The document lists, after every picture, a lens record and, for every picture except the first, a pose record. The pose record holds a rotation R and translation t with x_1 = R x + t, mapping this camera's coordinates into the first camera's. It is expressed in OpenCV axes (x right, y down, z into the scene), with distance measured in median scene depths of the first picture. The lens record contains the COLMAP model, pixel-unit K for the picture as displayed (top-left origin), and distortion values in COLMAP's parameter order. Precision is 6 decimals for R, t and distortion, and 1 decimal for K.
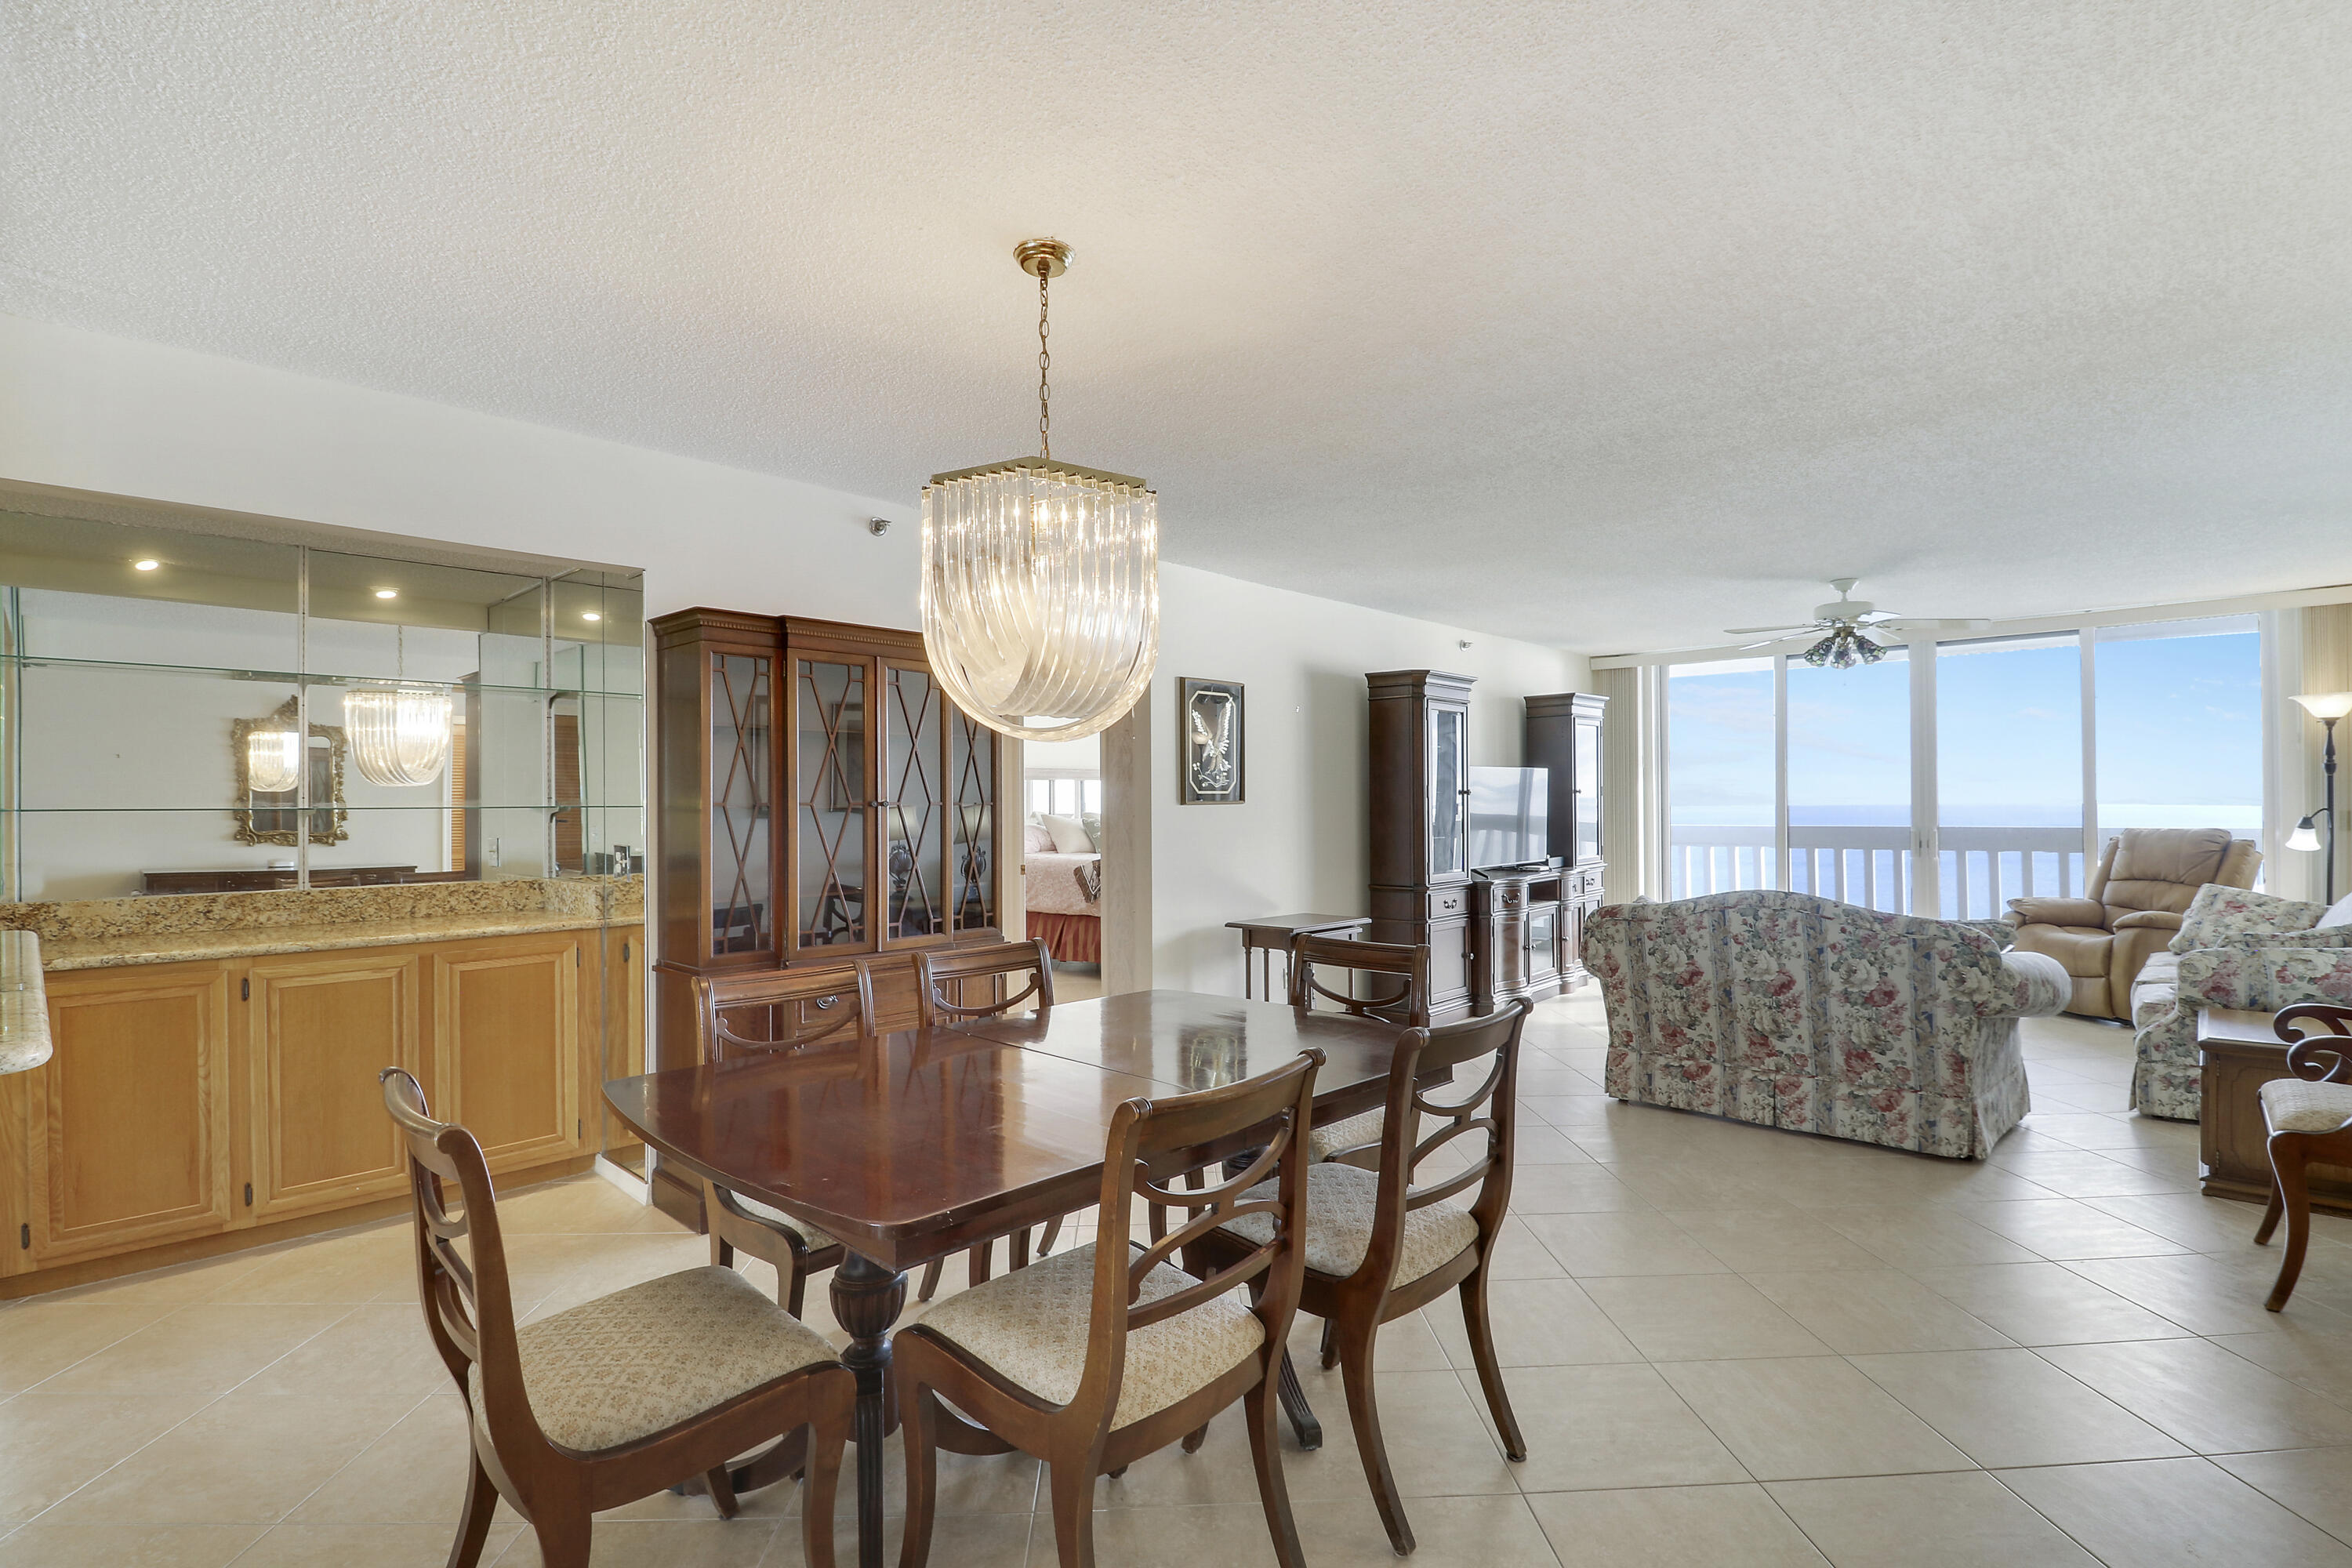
lens RADIAL K [[1111.1, 0, 1208.4], [0, 1111.1, 790.3], [0, 0, 1]] dist [0.007148, -0.011373]
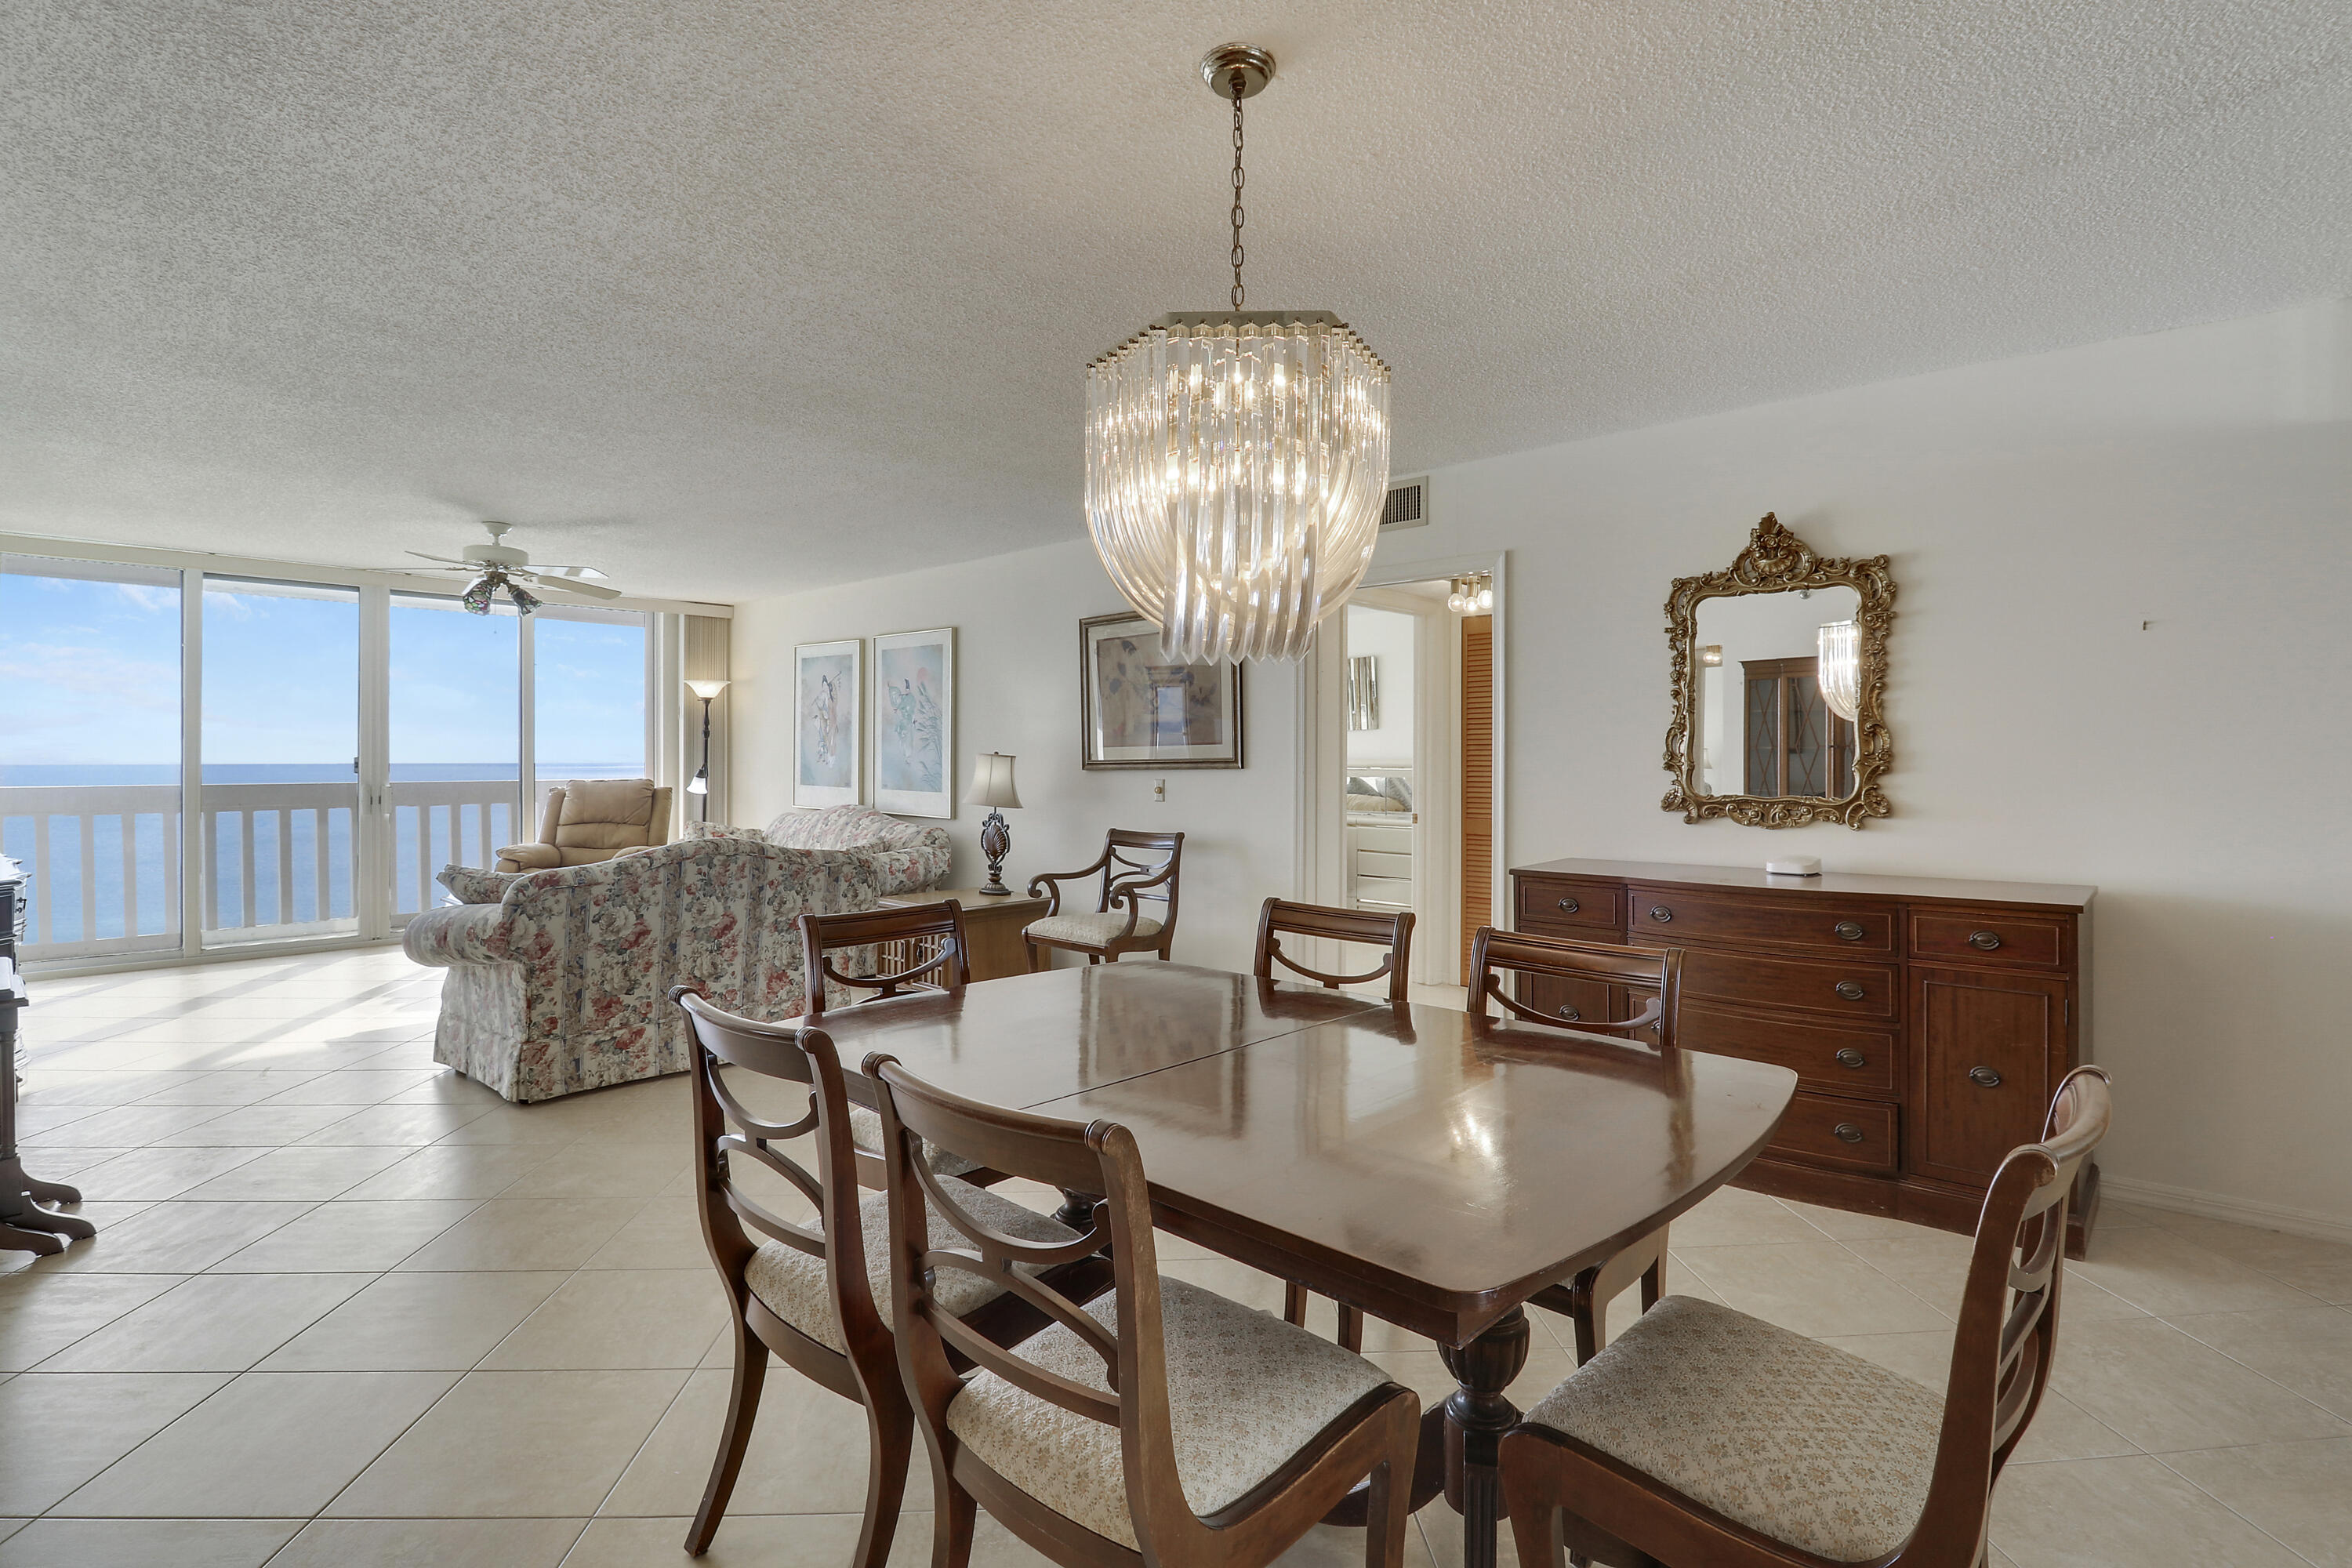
lens RADIAL K [[1111.1, 0, 1176.4], [0, 1111.1, 753.6], [0, 0, 1]] dist [0.007148, -0.011373]
pose [[0.009962, 0.010461, 0.999896, -0.493151], [-0.013733, 0.999852, -0.010324, 0.014815], [-0.999856, -0.013629, 0.010104, 0.524150]]
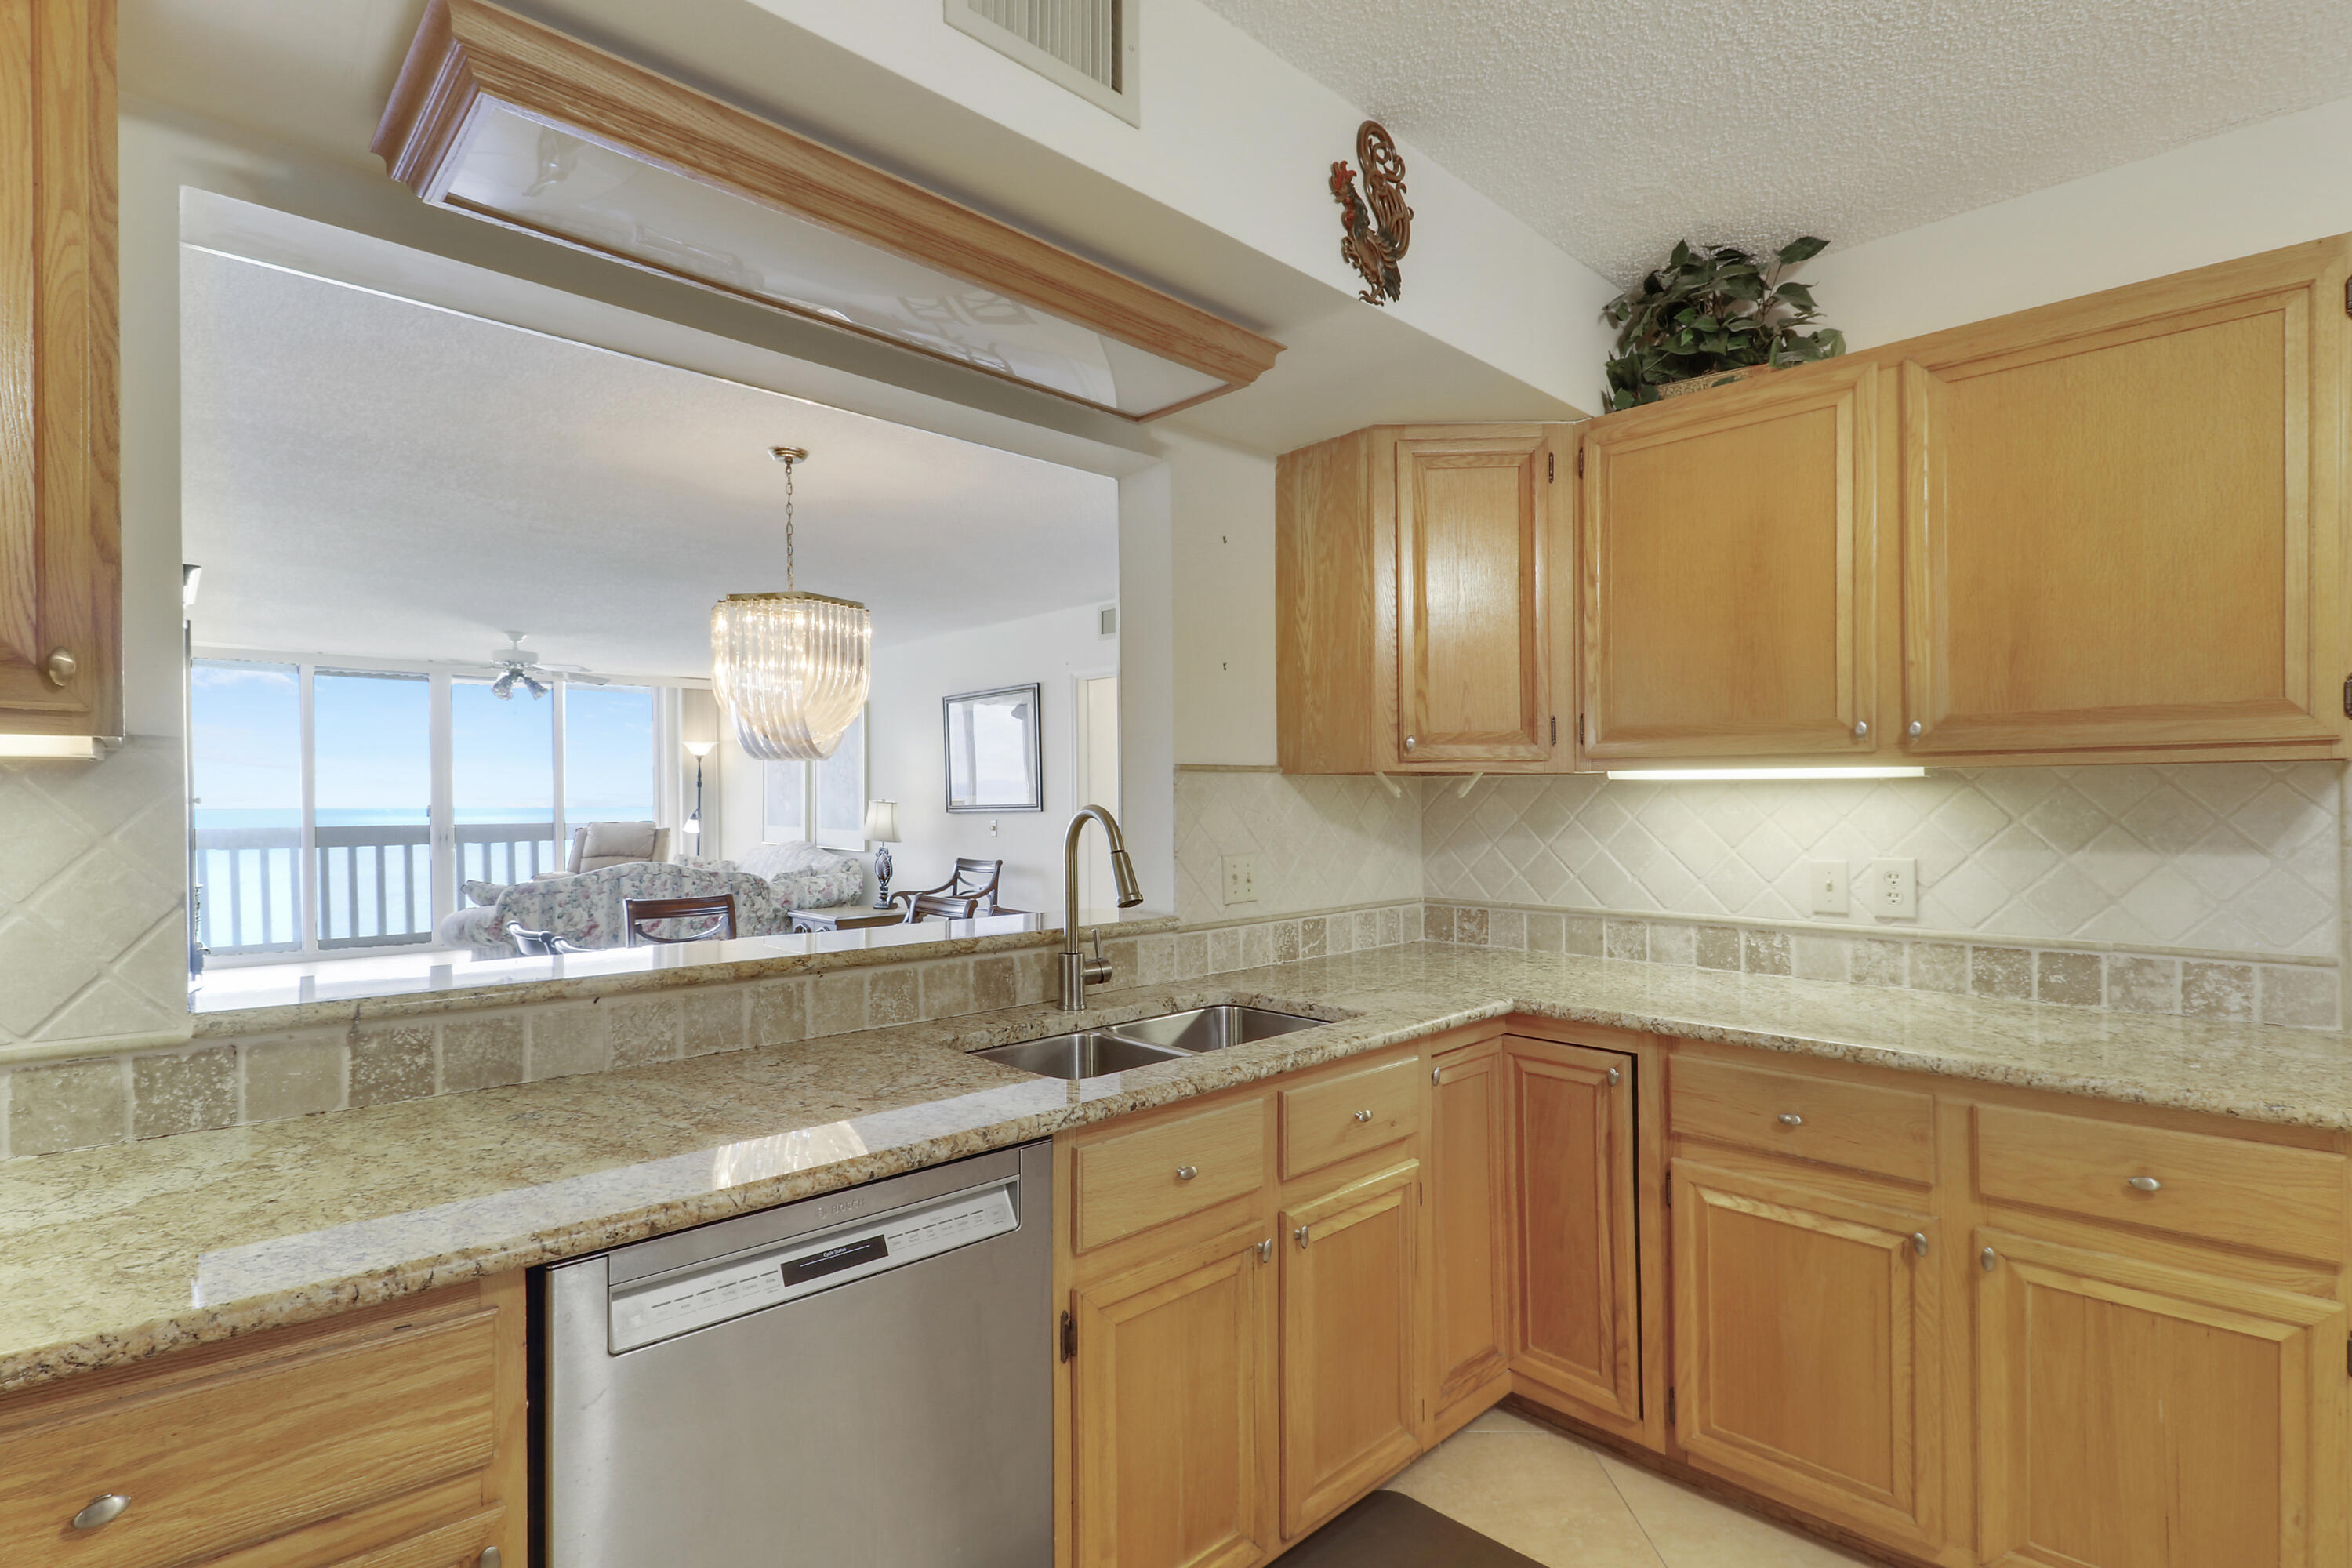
lens RADIAL K [[1111.1, 0, 1163.8], [0, 1111.1, 800.1], [0, 0, 1]] dist [0.007148, -0.011373]
pose [[0.087937, 0.005283, 0.996112, -0.852793], [-0.009132, 0.999948, -0.004497, 0.007007], [-0.996084, -0.008701, 0.087981, 0.170304]]
